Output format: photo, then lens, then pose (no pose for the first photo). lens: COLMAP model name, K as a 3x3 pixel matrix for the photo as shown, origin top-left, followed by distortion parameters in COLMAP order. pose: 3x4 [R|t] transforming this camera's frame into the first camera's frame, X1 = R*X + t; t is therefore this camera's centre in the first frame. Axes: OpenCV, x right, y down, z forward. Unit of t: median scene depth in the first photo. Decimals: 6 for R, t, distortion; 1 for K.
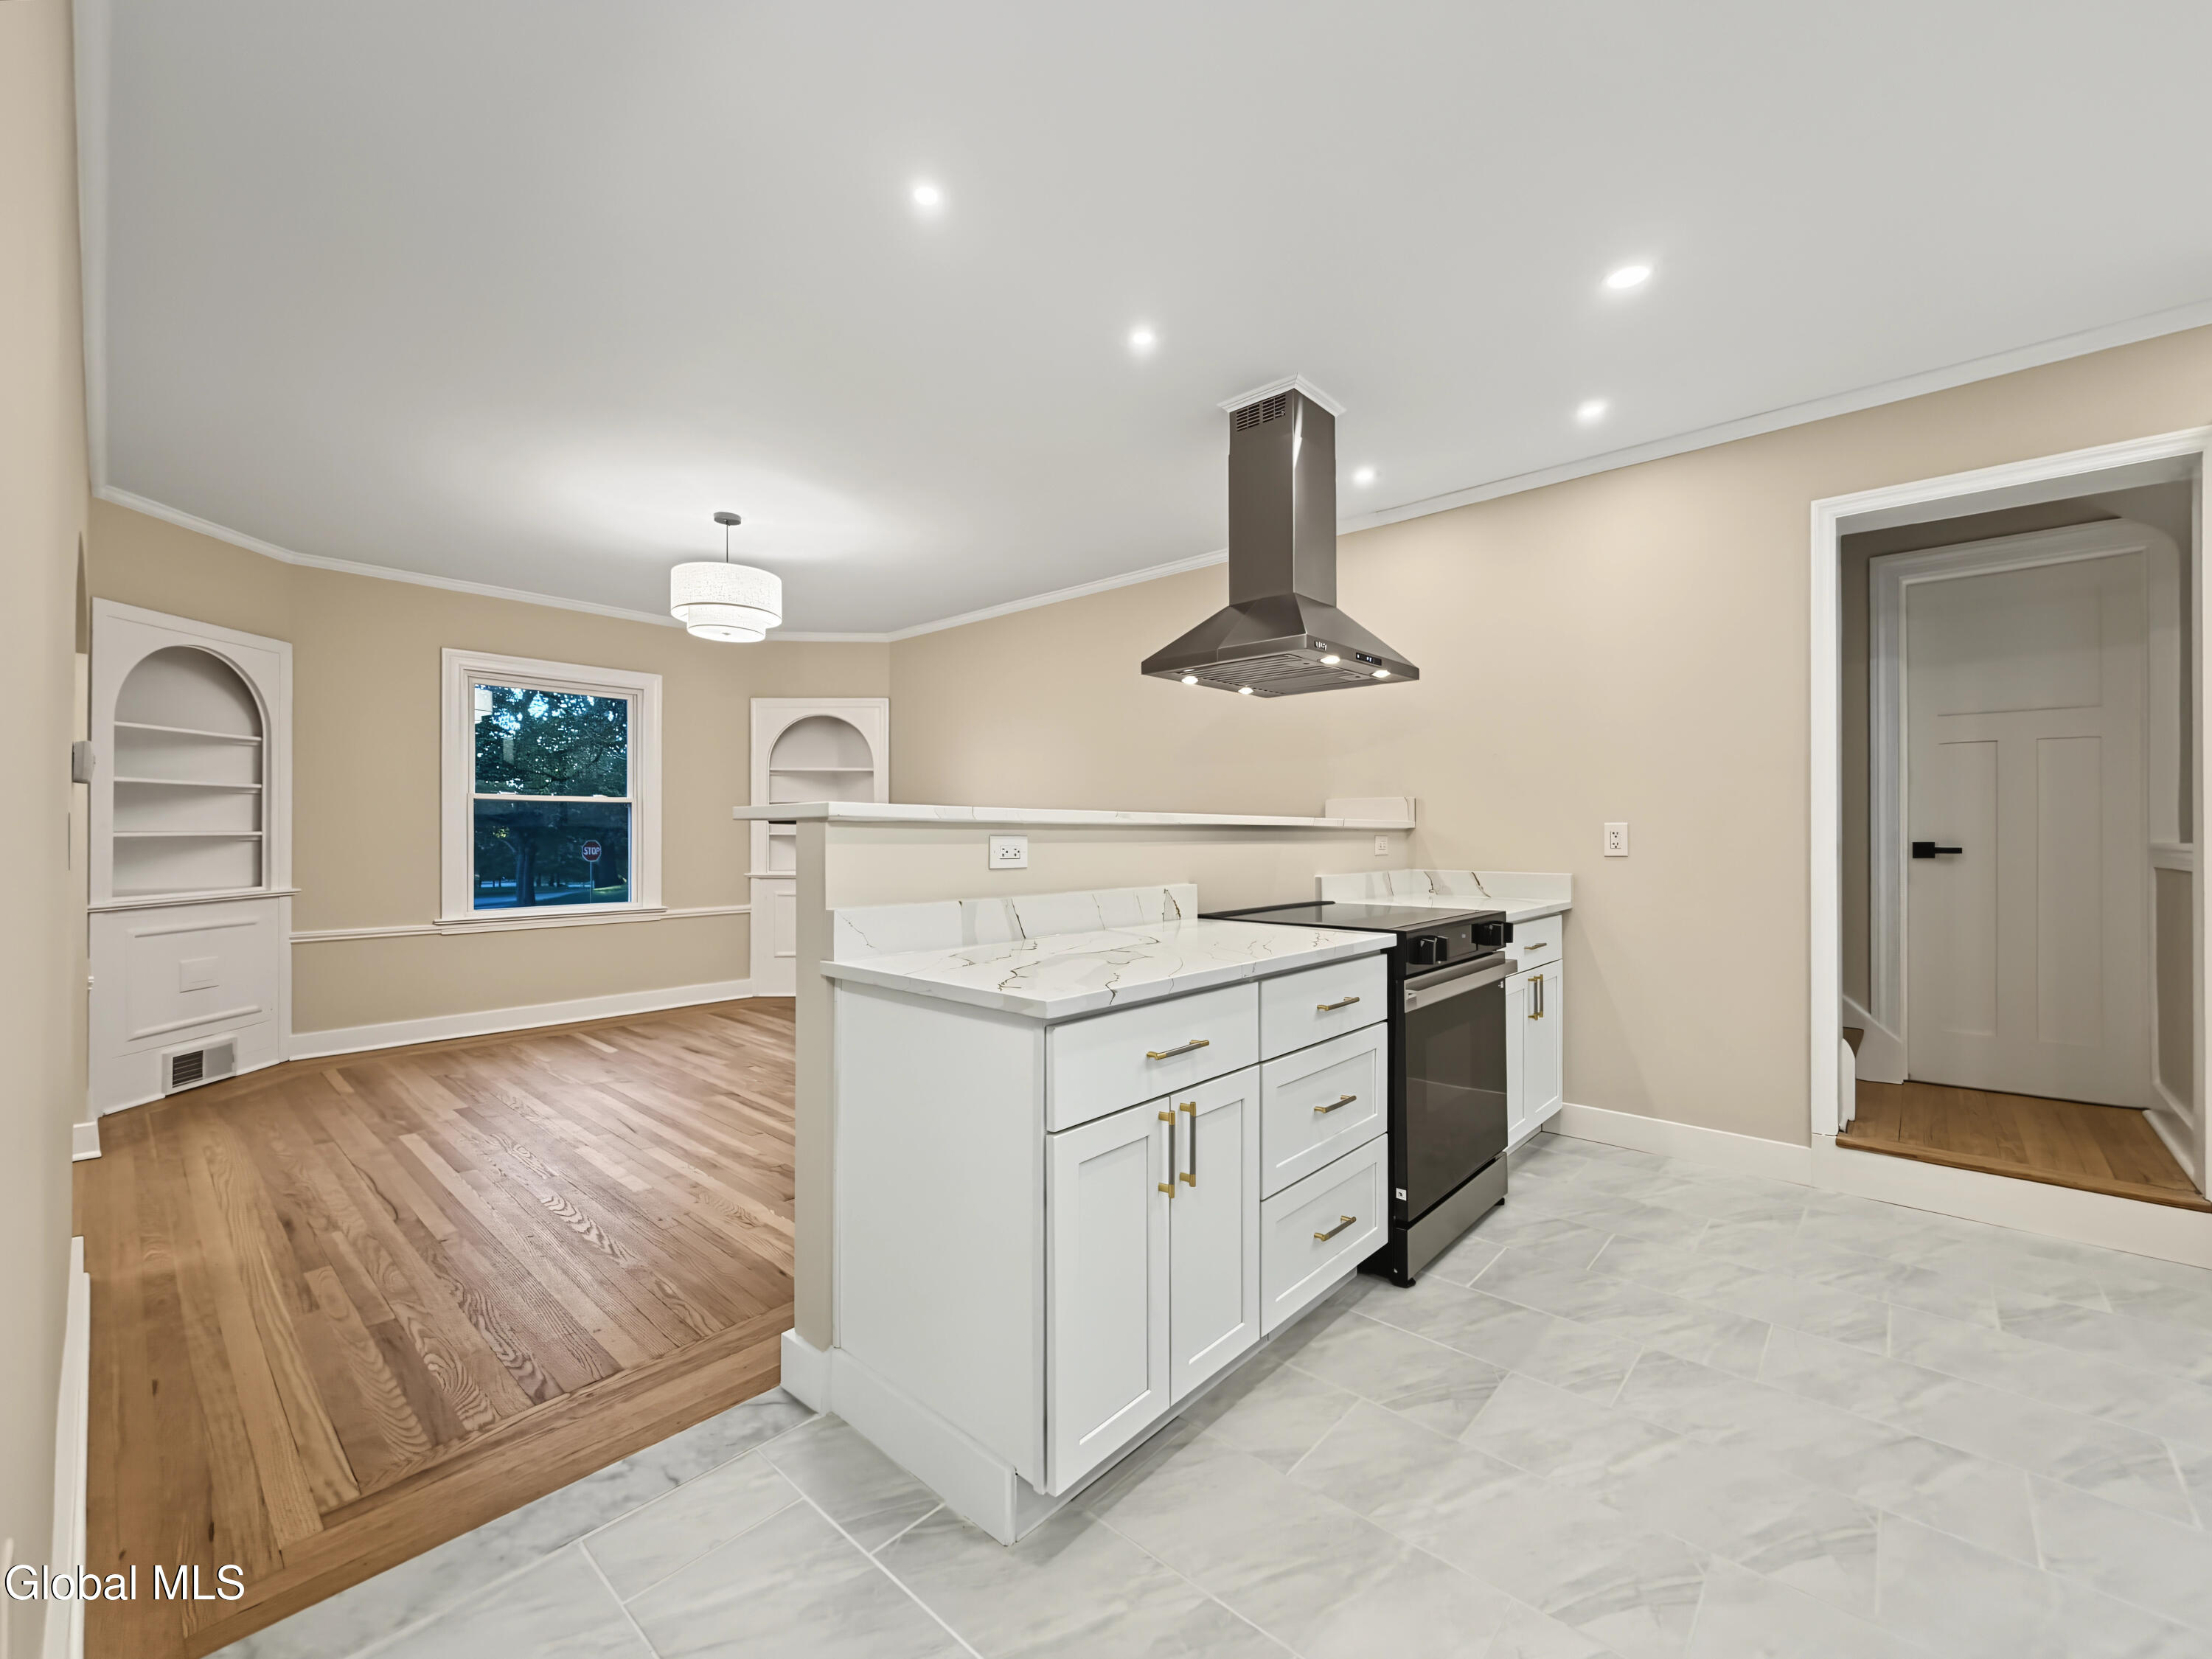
lens RADIAL K [[902.0, 0, 1102.4], [0, 902.0, 827.1], [0, 0, 1]] dist [-0.002978, -0.000770]
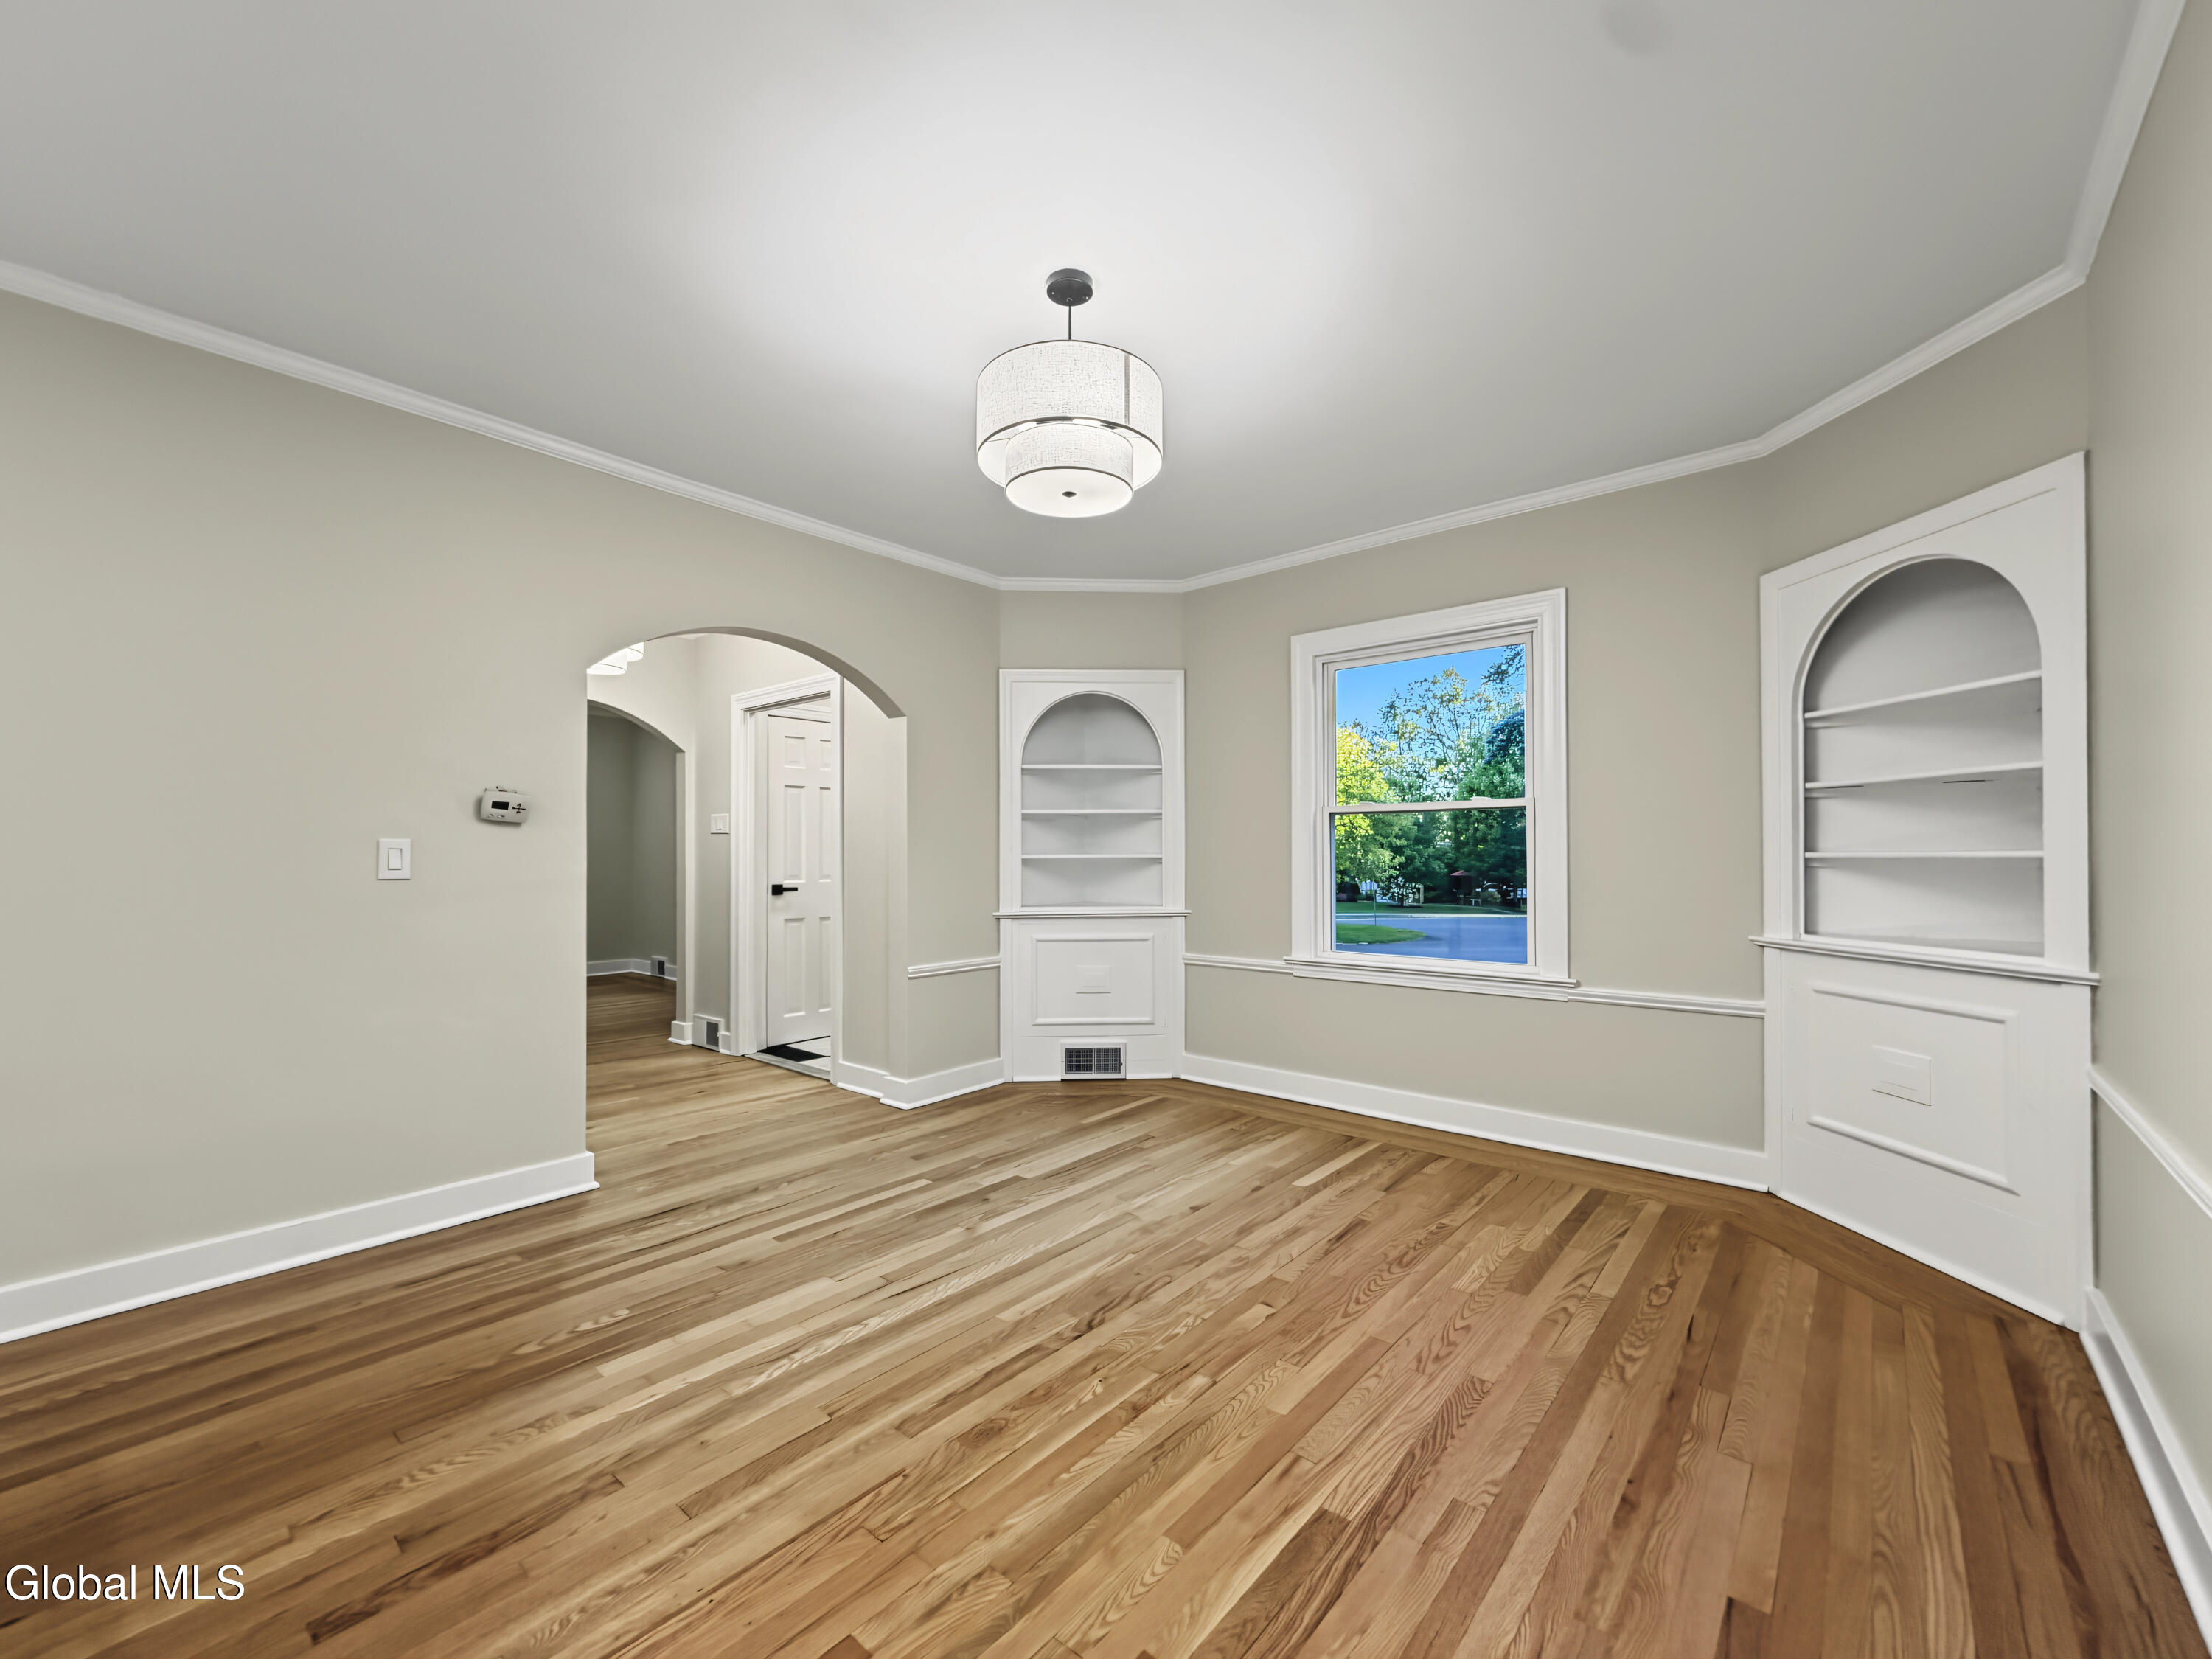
lens RADIAL K [[902.0, 0, 1101.9], [0, 902.0, 848.7], [0, 0, 1]] dist [-0.002978, -0.000770]
pose [[0.031184, -0.013606, -0.999421, 0.123322], [0.005195, 0.999896, -0.013450, 0.012351], [0.999500, -0.004772, 0.031251, 0.900173]]
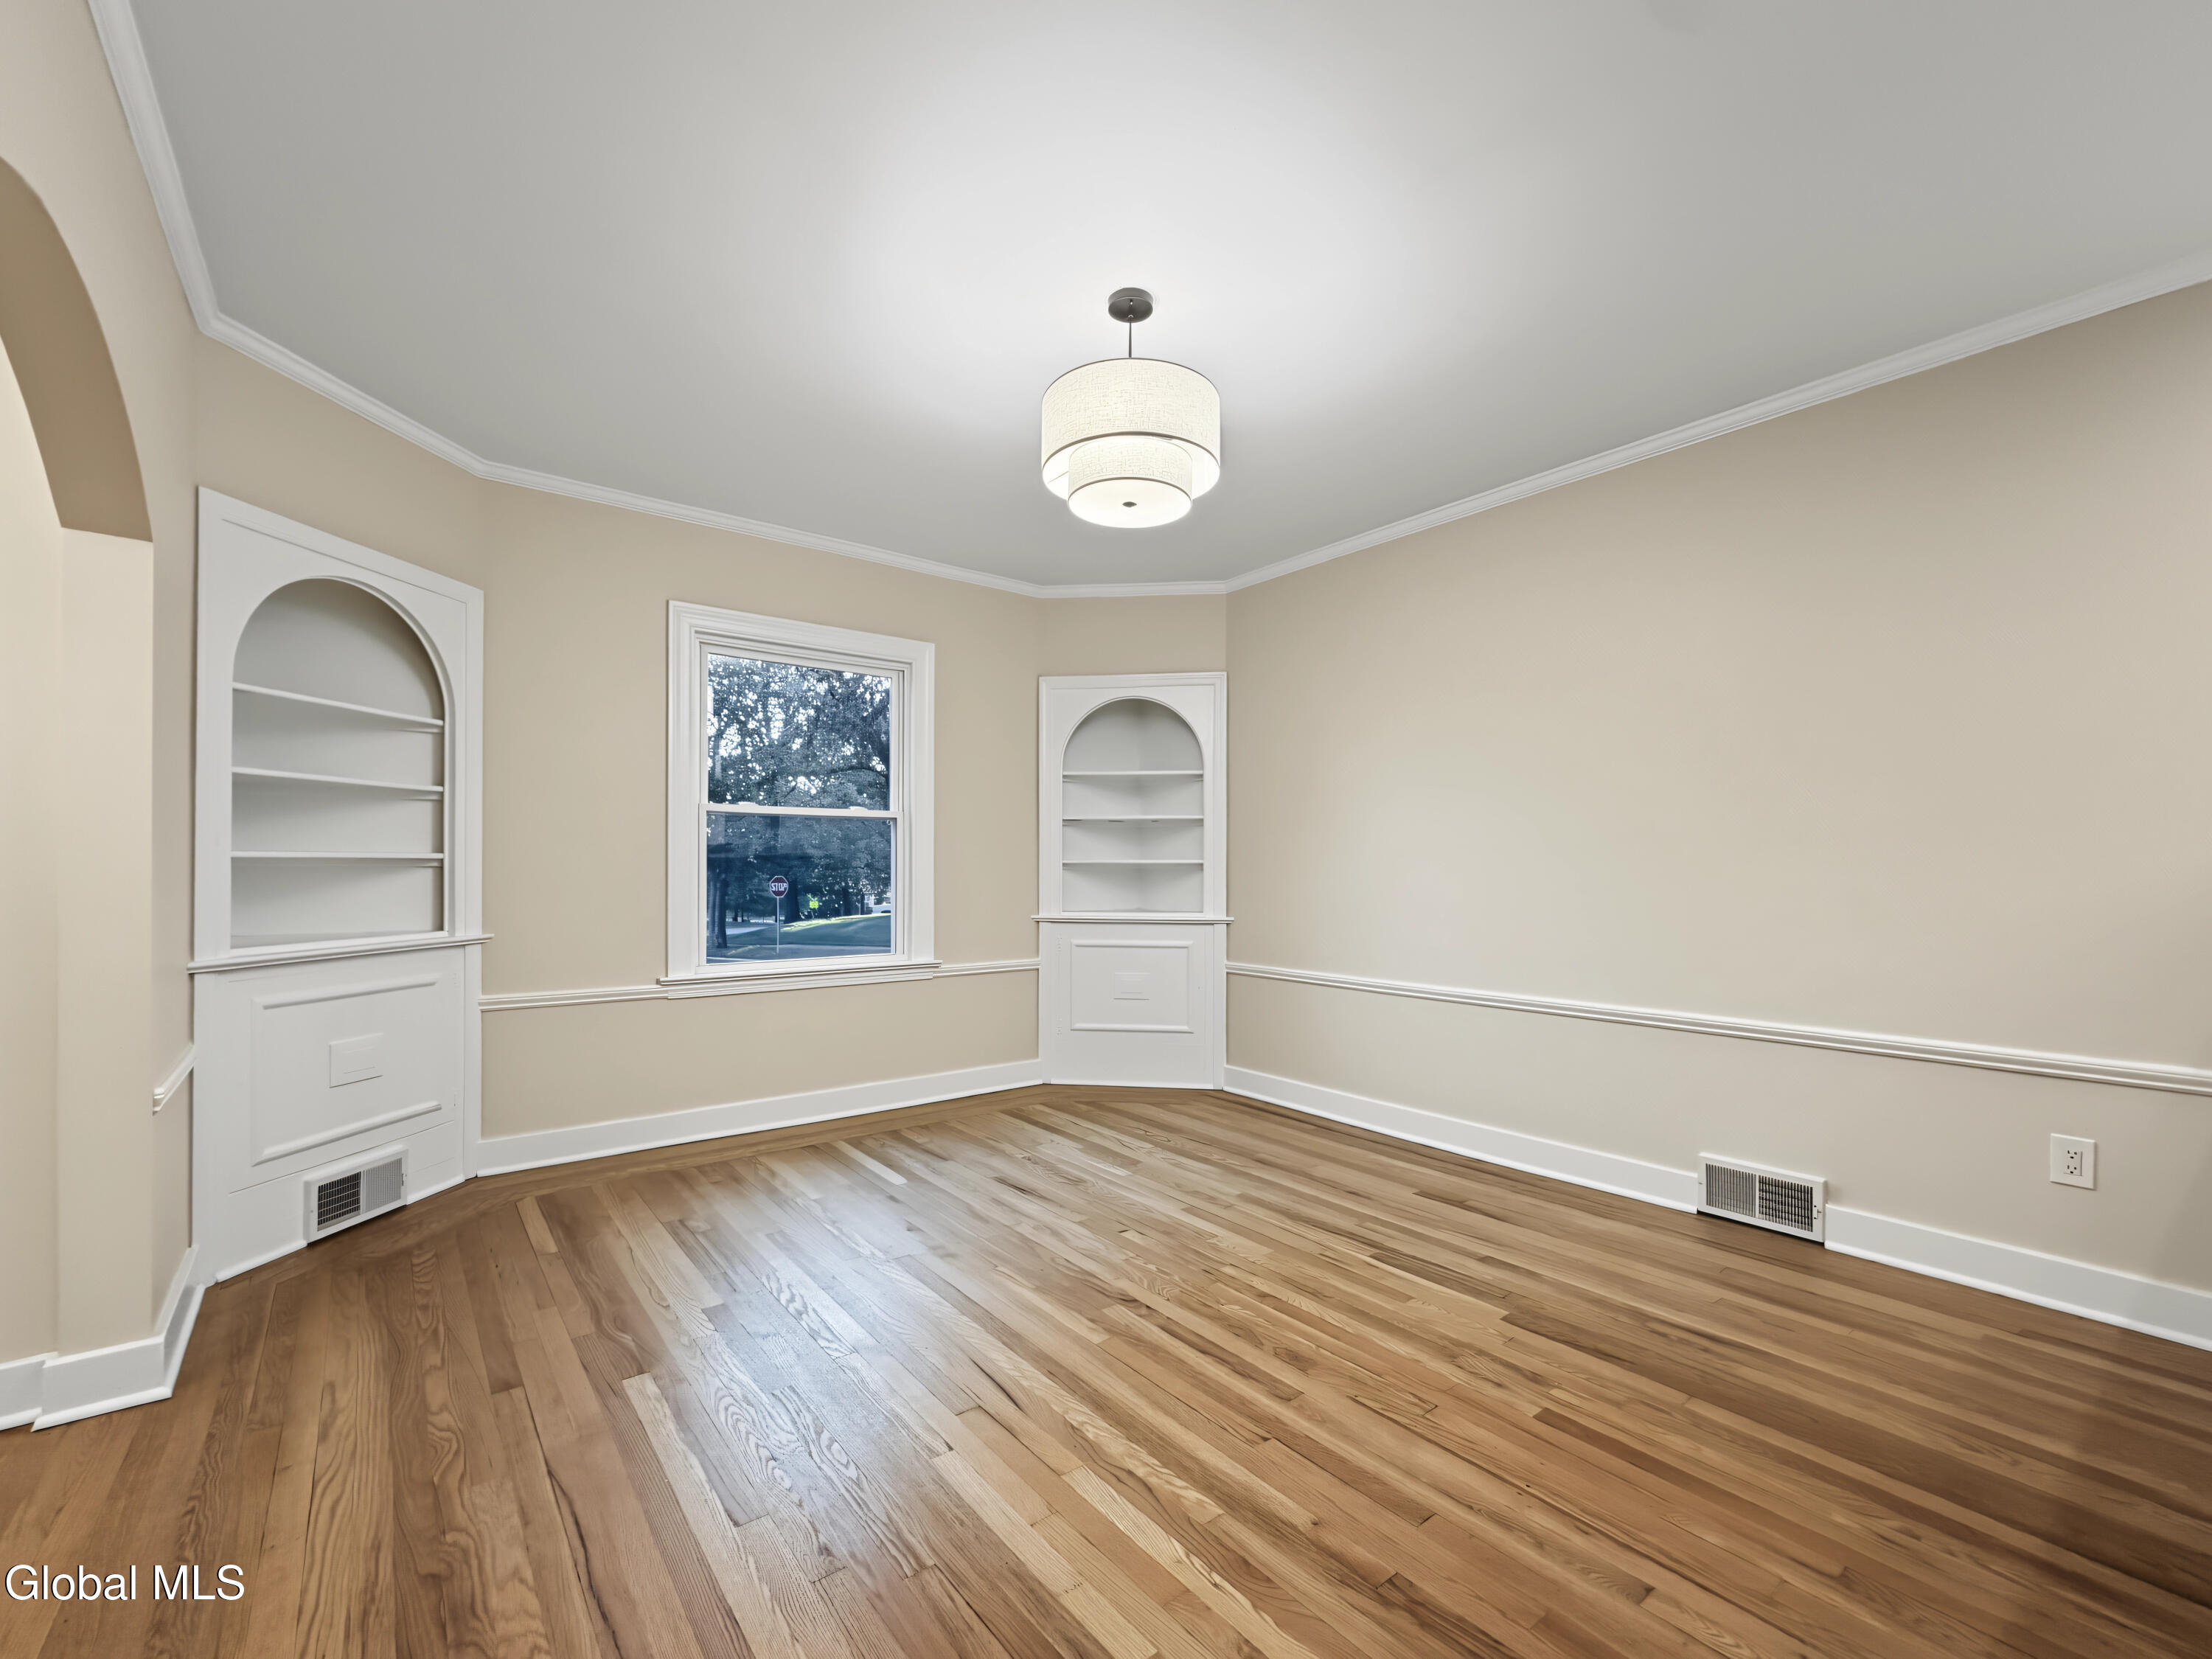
lens RADIAL K [[937.3, 0, 1096.3], [0, 937.3, 857.9], [0, 0, 1]] dist [-0.001637, 0.000381]
pose [[0.984135, -0.001961, -0.177413, -0.298883], [0.000788, 0.999977, -0.006681, 0.013862], [0.177422, 0.006435, 0.984114, 0.366497]]
